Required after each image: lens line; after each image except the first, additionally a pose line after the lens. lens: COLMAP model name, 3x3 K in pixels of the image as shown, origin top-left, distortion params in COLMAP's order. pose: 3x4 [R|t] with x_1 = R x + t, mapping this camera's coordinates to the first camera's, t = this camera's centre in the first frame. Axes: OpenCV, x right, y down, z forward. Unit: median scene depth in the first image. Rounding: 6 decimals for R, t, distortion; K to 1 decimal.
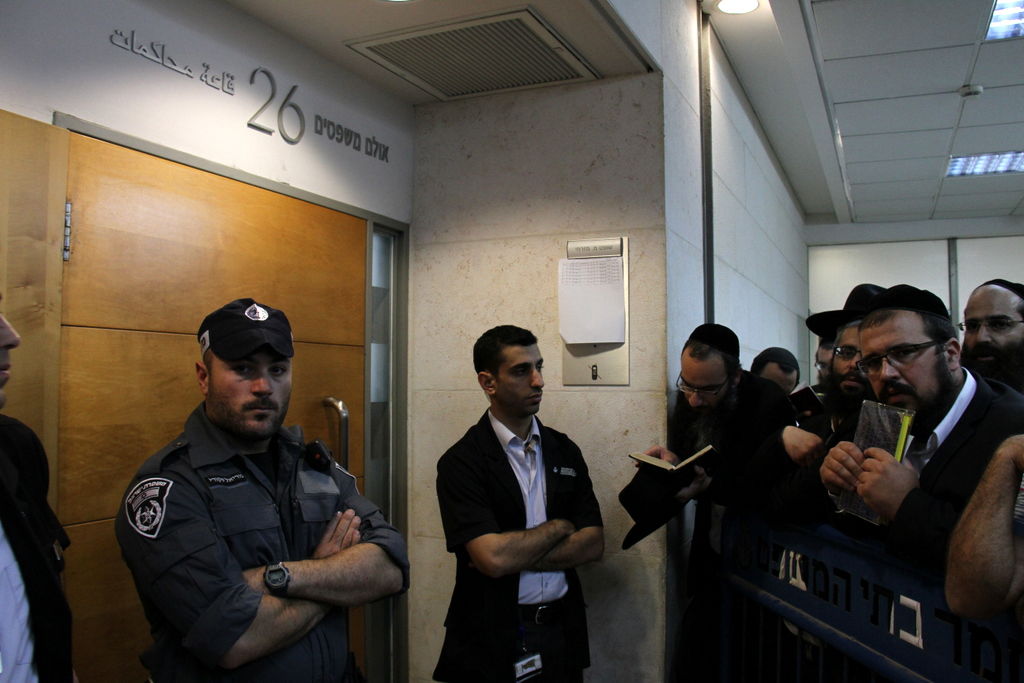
lens RADIAL K [[849.7, 0, 511.9], [0, 849.7, 340.3], [0, 0, 1]] dist [-0.112797, 0.024526]
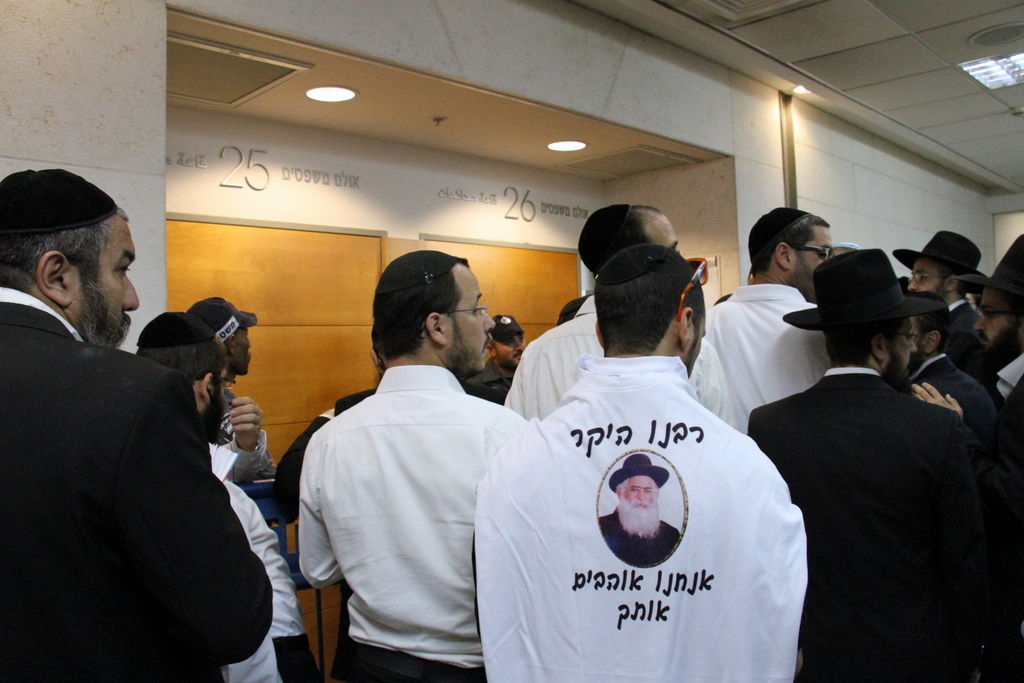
lens RADIAL K [[849.7, 0, 511.9], [0, 849.7, 341.6], [0, 0, 1]] dist [-0.112797, 0.024526]
pose [[0.935026, -0.041680, -0.352121, 0.352536], [0.054314, 0.998183, 0.026074, -0.014378], [0.350394, -0.043505, 0.935591, -0.792803]]
